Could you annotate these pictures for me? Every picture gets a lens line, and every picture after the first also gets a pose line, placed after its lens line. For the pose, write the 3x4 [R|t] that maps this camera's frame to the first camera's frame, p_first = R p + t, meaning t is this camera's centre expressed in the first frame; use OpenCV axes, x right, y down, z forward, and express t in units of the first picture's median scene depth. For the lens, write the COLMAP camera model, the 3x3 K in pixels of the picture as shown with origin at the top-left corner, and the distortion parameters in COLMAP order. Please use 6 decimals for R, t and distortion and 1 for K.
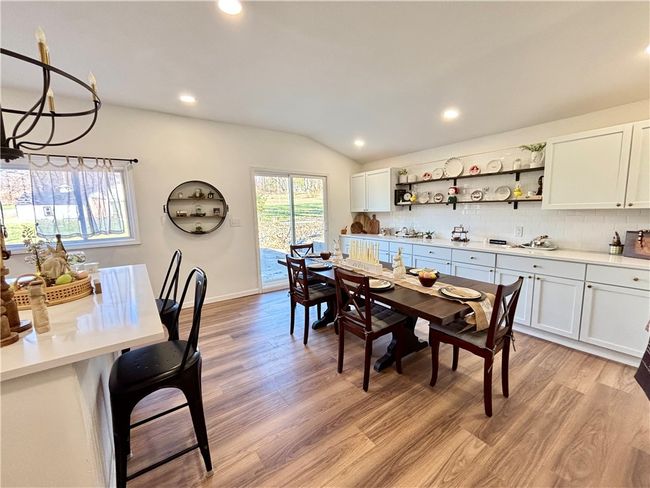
lens RADIAL K [[265.5, 0, 326.7], [0, 265.5, 244.0], [0, 0, 1]] dist [-0.000751, 0.000784]
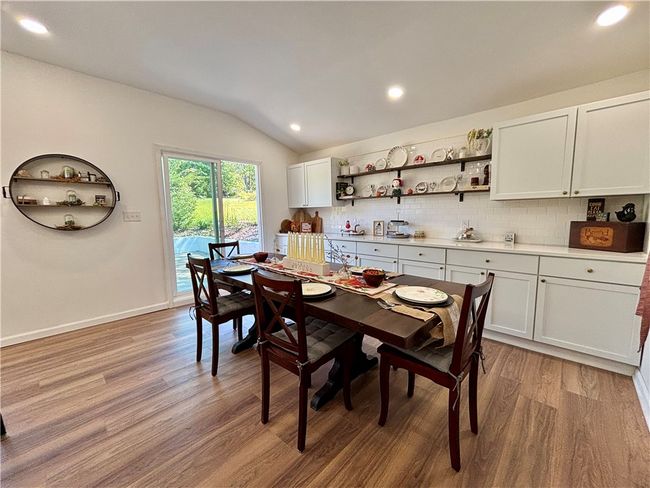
lens RADIAL K [[265.5, 0, 323.0], [0, 265.5, 240.9], [0, 0, 1]] dist [-0.000751, 0.000784]
pose [[0.981461, -0.012979, 0.191224, 0.071344], [0.018490, 0.999463, -0.027059, 0.033174], [-0.190770, 0.030093, 0.981173, 0.245702]]
